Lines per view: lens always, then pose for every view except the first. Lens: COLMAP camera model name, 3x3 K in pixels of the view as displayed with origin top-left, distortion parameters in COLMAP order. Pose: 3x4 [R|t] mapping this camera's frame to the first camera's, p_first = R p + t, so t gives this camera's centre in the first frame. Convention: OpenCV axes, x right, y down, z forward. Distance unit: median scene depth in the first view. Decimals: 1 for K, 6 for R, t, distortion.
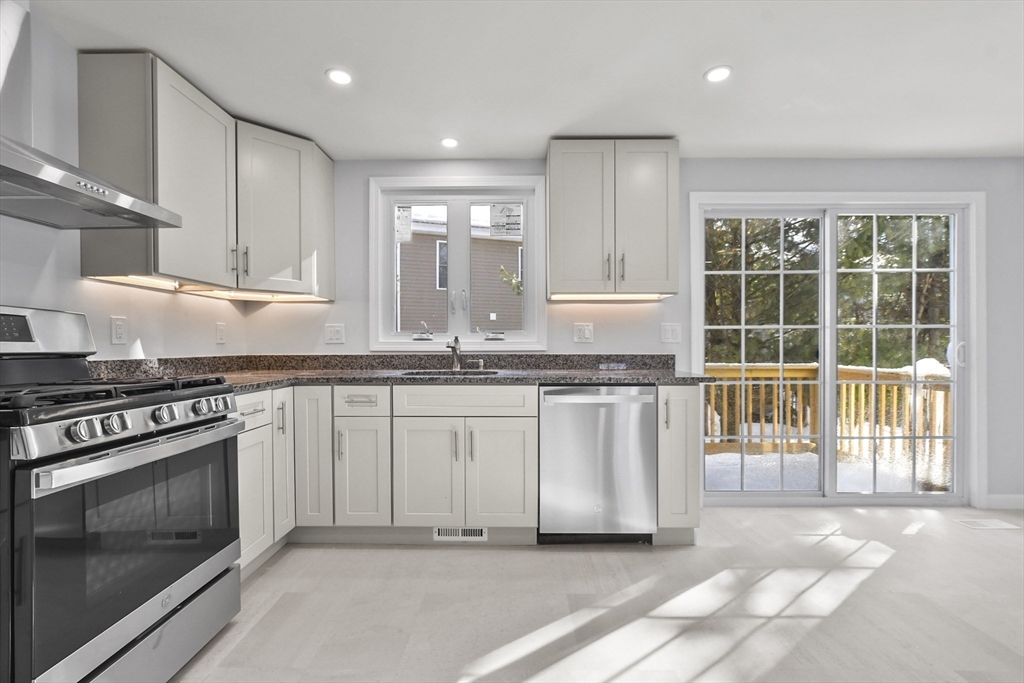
lens RADIAL K [[451.6, 0, 508.3], [0, 451.6, 346.0], [0, 0, 1]] dist [-0.015063, 0.006474]
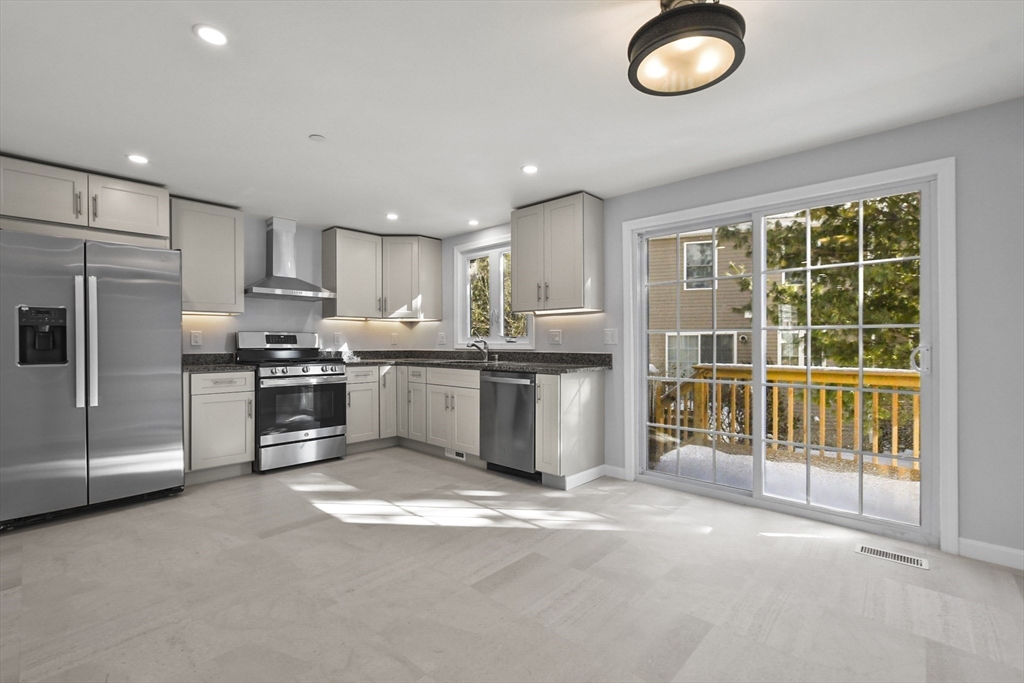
lens RADIAL K [[457.9, 0, 512.0], [0, 457.9, 341.5], [0, 0, 1]] dist [-0.002229, -0.000046]
pose [[0.738725, -0.000568, -0.674007, 1.245077], [-0.003237, 0.999985, -0.004390, -0.010727], [0.674000, 0.005425, 0.738712, -0.158274]]
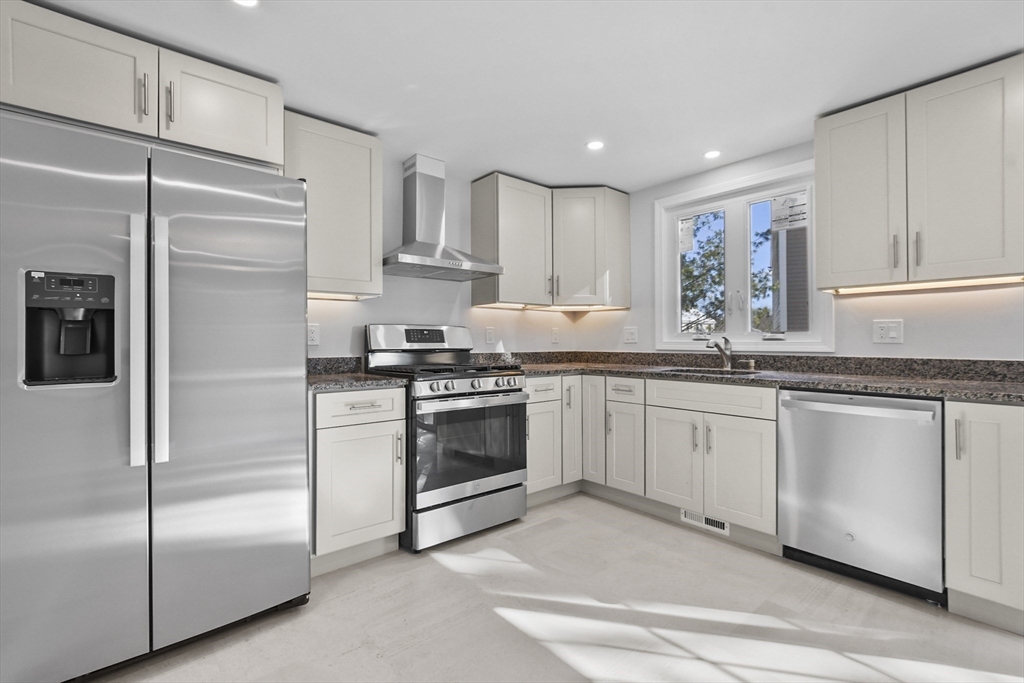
lens RADIAL K [[457.5, 0, 515.7], [0, 457.5, 335.9], [0, 0, 1]] dist [-0.007703, 0.000459]
pose [[0.660490, -0.006819, -0.750804, 0.416905], [-0.003279, 0.999923, -0.011965, -0.010950], [0.750828, 0.010365, 0.660417, -0.061170]]
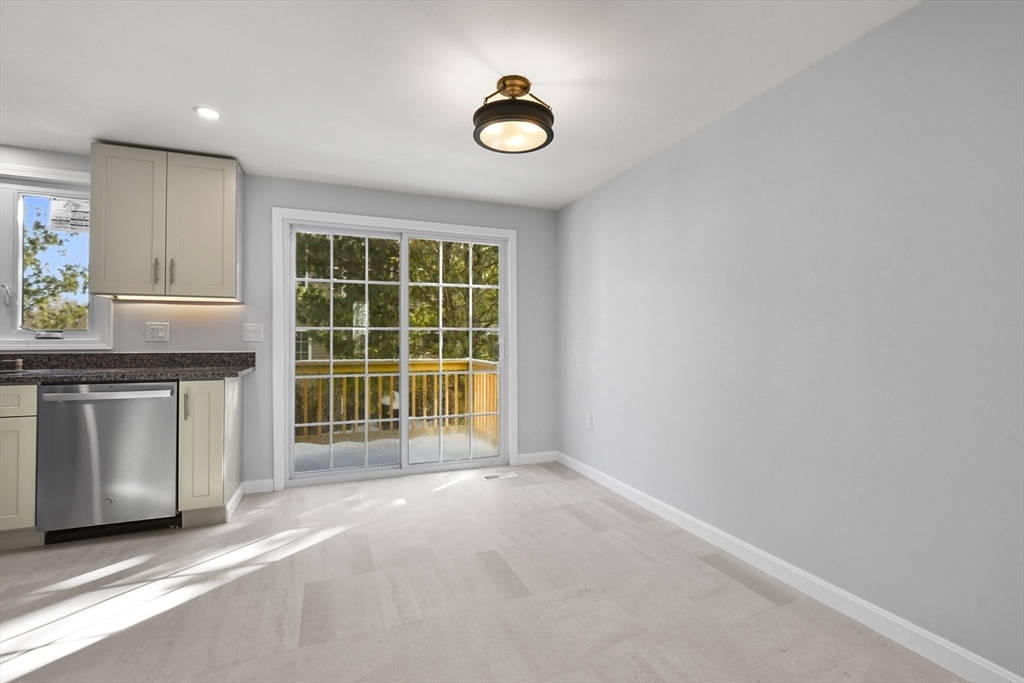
lens RADIAL K [[455.6, 0, 512.0], [0, 455.6, 335.8], [0, 0, 1]] dist [-0.019983, 0.007029]
pose [[0.925268, 0.005576, 0.379273, 0.643054], [-0.000206, 0.999899, -0.014199, -0.007476], [-0.379314, 0.013060, 0.925176, -0.320226]]
